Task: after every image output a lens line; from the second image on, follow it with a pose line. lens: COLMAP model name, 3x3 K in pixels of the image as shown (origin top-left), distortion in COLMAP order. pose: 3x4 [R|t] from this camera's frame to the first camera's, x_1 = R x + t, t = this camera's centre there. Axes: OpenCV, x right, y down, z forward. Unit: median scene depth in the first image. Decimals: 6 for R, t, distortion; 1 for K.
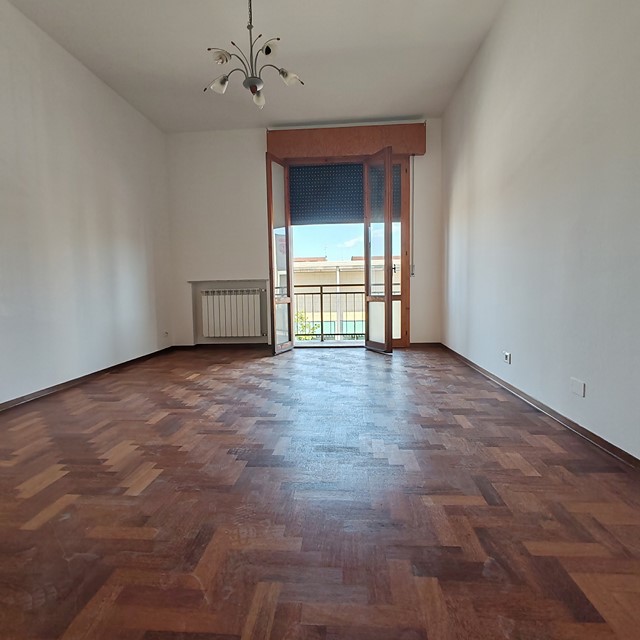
lens RADIAL K [[390.8, 0, 320.0], [0, 390.8, 320.0], [0, 0, 1]] dist [0.001594, 0.006044]
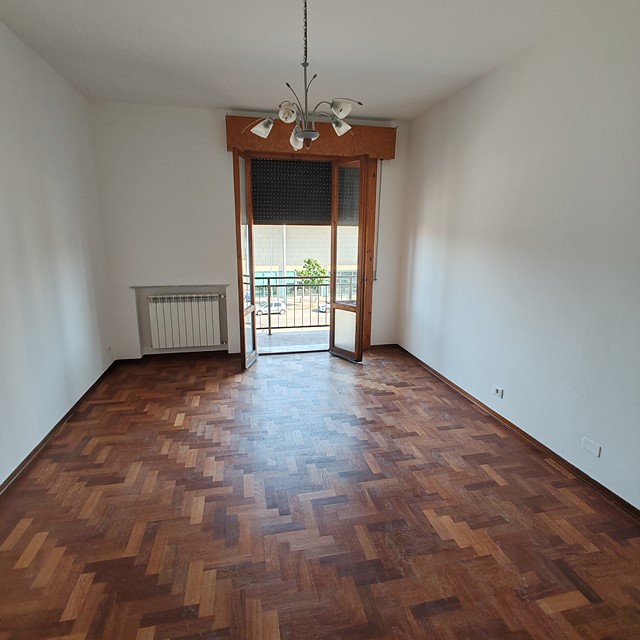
lens RADIAL K [[390.8, 0, 320.0], [0, 390.8, 320.0], [0, 0, 1]] dist [0.001594, 0.006044]
pose [[0.959133, -0.035880, 0.280673, -0.196319], [-0.004094, 0.990065, 0.140554, -0.160710], [-0.282927, -0.135959, 0.949456, 0.063129]]
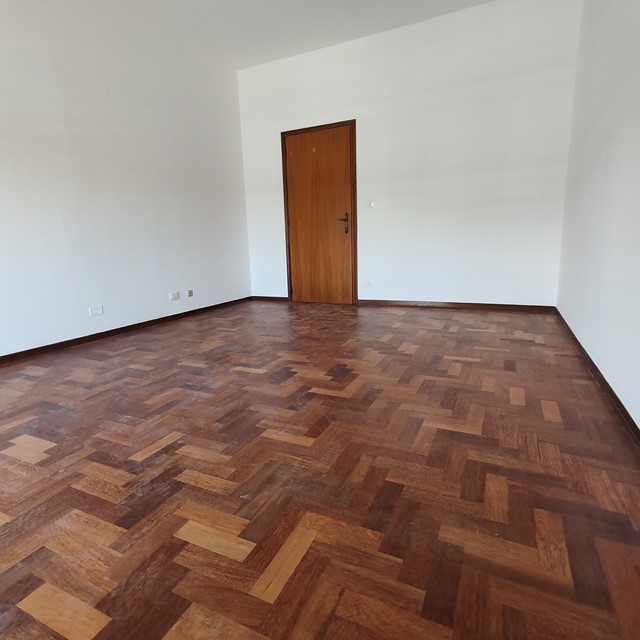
lens RADIAL K [[390.8, 0, 320.0], [0, 390.8, 320.0], [0, 0, 1]] dist [0.001594, 0.006044]
pose [[-0.932035, -0.021405, 0.361736, -0.332707], [0.074579, 0.965552, 0.249292, -0.051776], [-0.354611, 0.259327, -0.898332, 0.904898]]
